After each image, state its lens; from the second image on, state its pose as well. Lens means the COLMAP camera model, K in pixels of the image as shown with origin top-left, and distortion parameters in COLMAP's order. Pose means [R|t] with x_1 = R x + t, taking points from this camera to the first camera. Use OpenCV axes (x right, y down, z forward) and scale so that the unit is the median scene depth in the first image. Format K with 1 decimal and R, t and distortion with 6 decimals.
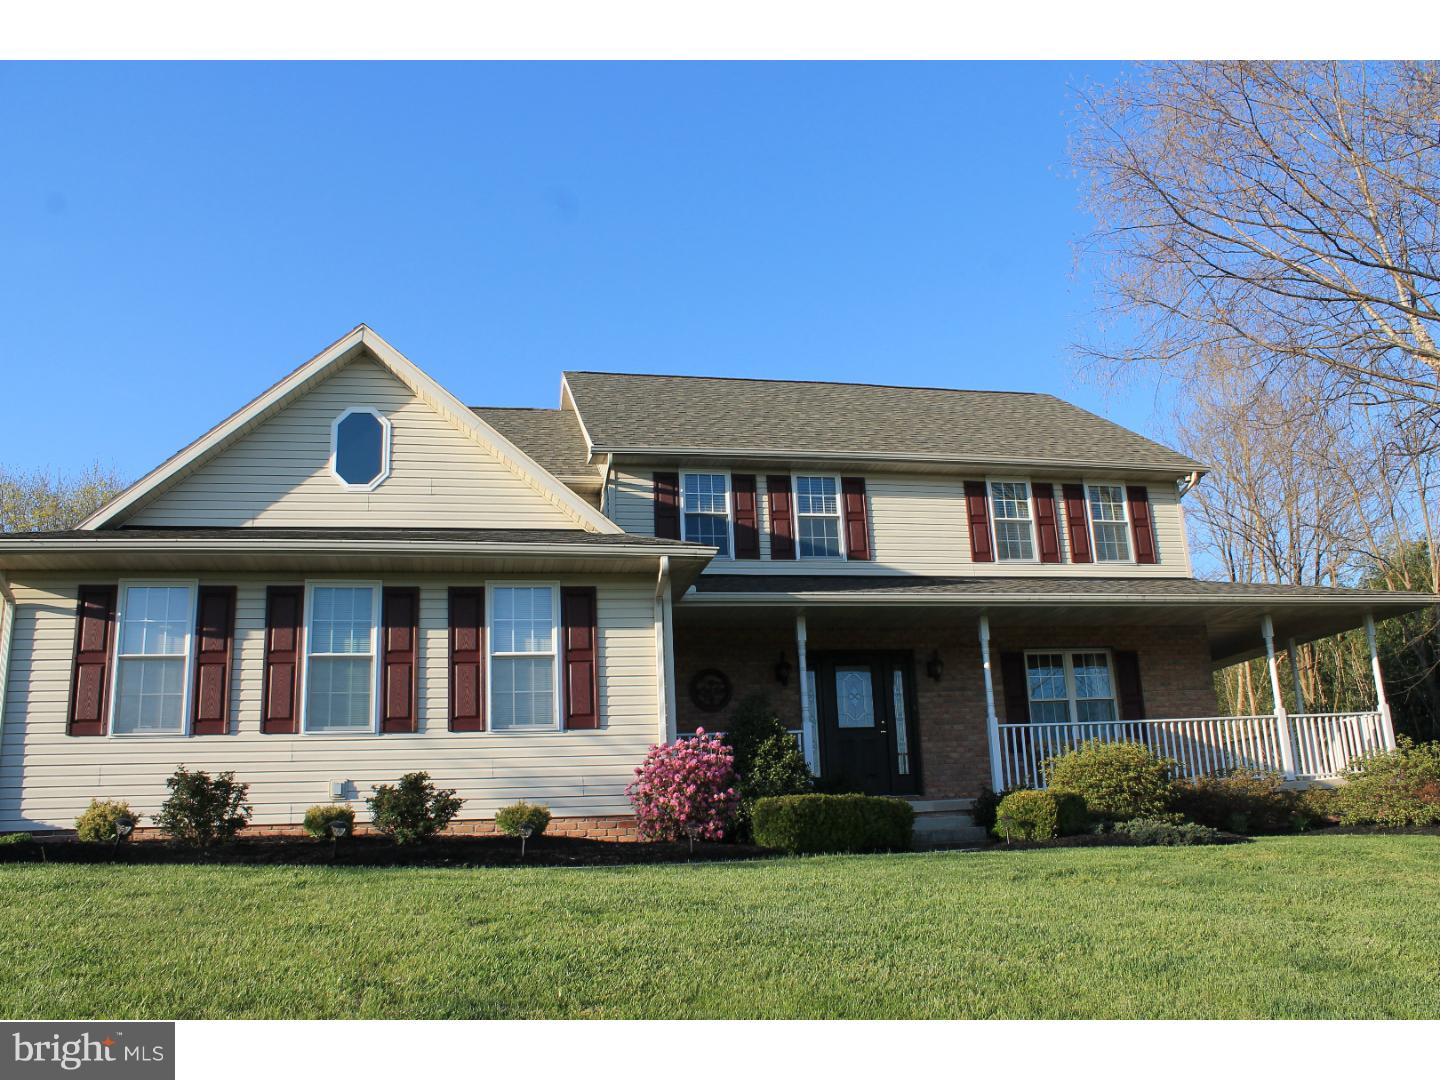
lens RADIAL K [[1209.6, 0, 711.1], [0, 1209.6, 537.7], [0, 0, 1]] dist [-0.159260, 0.132100]
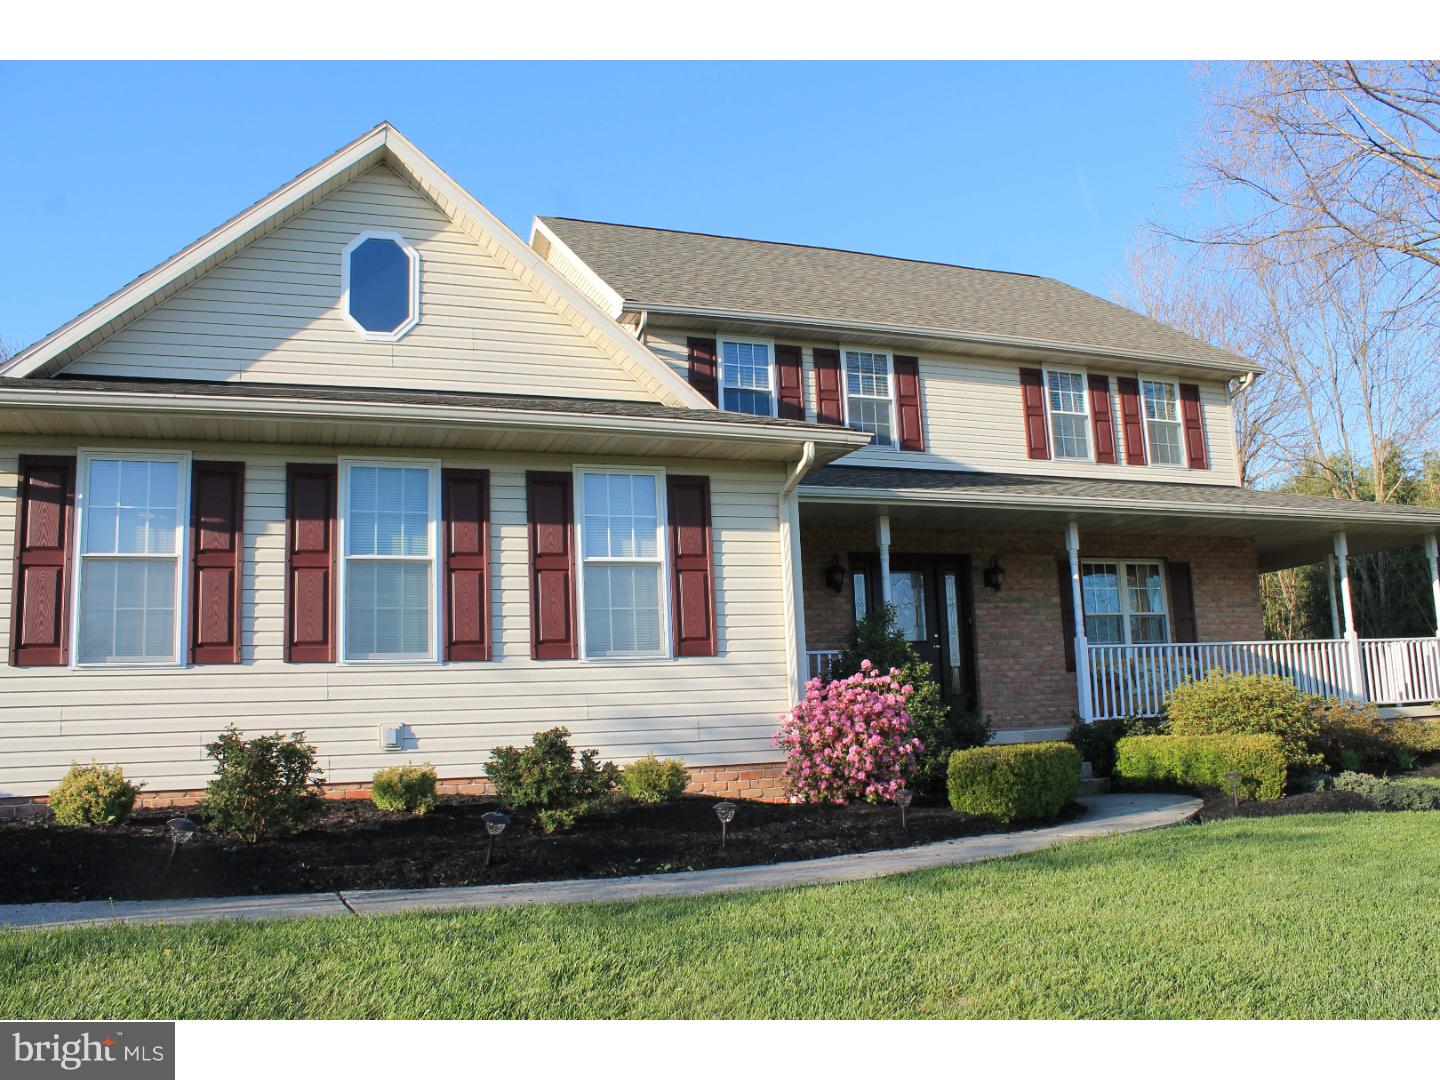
lens RADIAL K [[1209.6, 0, 721.3], [0, 1209.6, 542.3], [0, 0, 1]] dist [-0.159260, 0.132100]
pose [[0.987866, 0.028391, 0.152692, -0.195871], [-0.044196, 0.993891, 0.101134, 0.002969], [-0.148888, -0.106655, 0.983085, 0.204006]]
